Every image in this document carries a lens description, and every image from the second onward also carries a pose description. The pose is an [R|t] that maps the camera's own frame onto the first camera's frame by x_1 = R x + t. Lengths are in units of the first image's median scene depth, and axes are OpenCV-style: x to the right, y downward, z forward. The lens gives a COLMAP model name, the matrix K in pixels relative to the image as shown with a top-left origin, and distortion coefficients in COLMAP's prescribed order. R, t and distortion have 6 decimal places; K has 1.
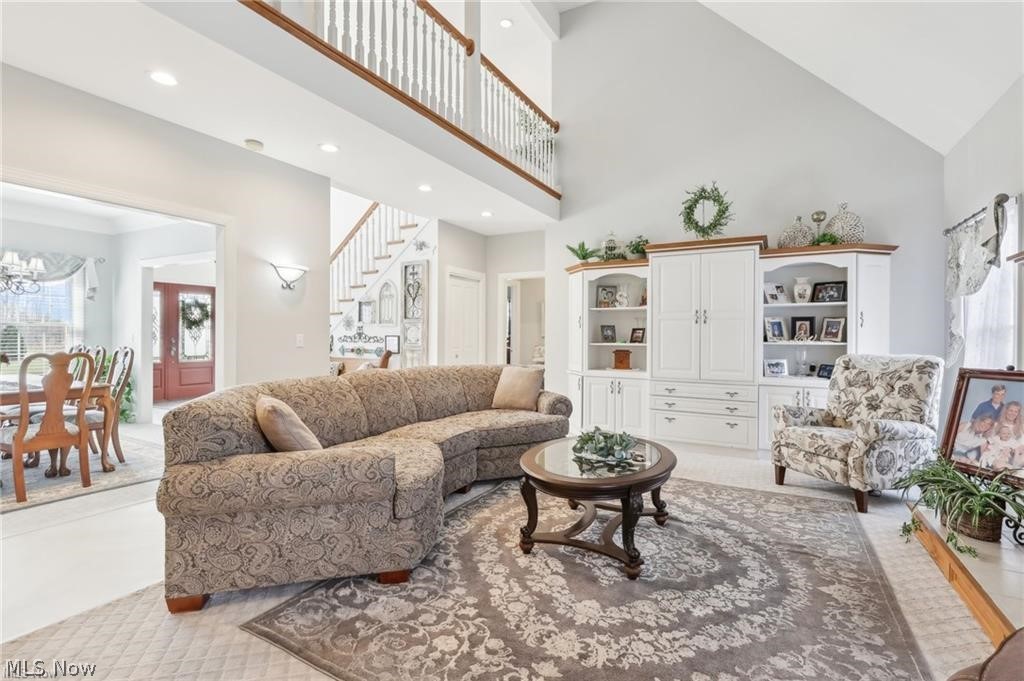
lens RADIAL K [[480.2, 0, 514.9], [0, 480.2, 339.7], [0, 0, 1]] dist [-0.006174, -0.000562]
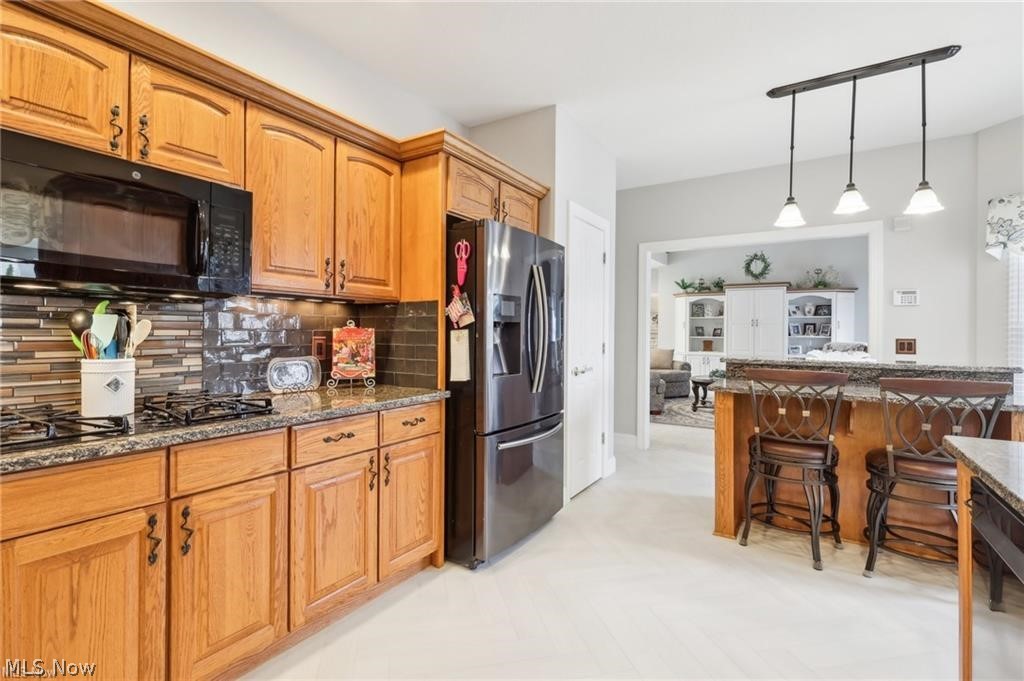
lens RADIAL K [[480.2, 0, 505.7], [0, 480.2, 335.3], [0, 0, 1]] dist [-0.006174, -0.000562]
pose [[0.995457, 0.001625, -0.095196, -0.430027], [-0.001477, 0.999998, 0.001624, 0.000503], [0.095198, -0.001476, 0.995457, -1.026183]]
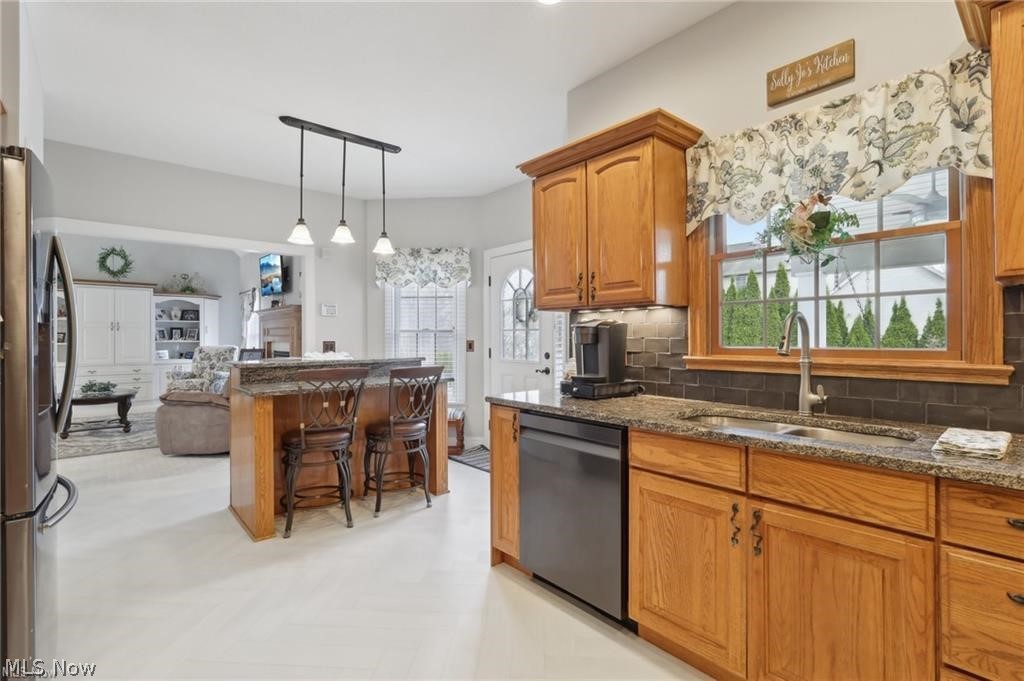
lens RADIAL K [[480.2, 0, 503.3], [0, 480.2, 334.5], [0, 0, 1]] dist [-0.006174, -0.000562]
pose [[0.363299, -0.002303, 0.931670, -0.695468], [0.010907, 0.999939, -0.001781, -0.002209], [-0.931609, 0.010809, 0.363302, -0.895865]]
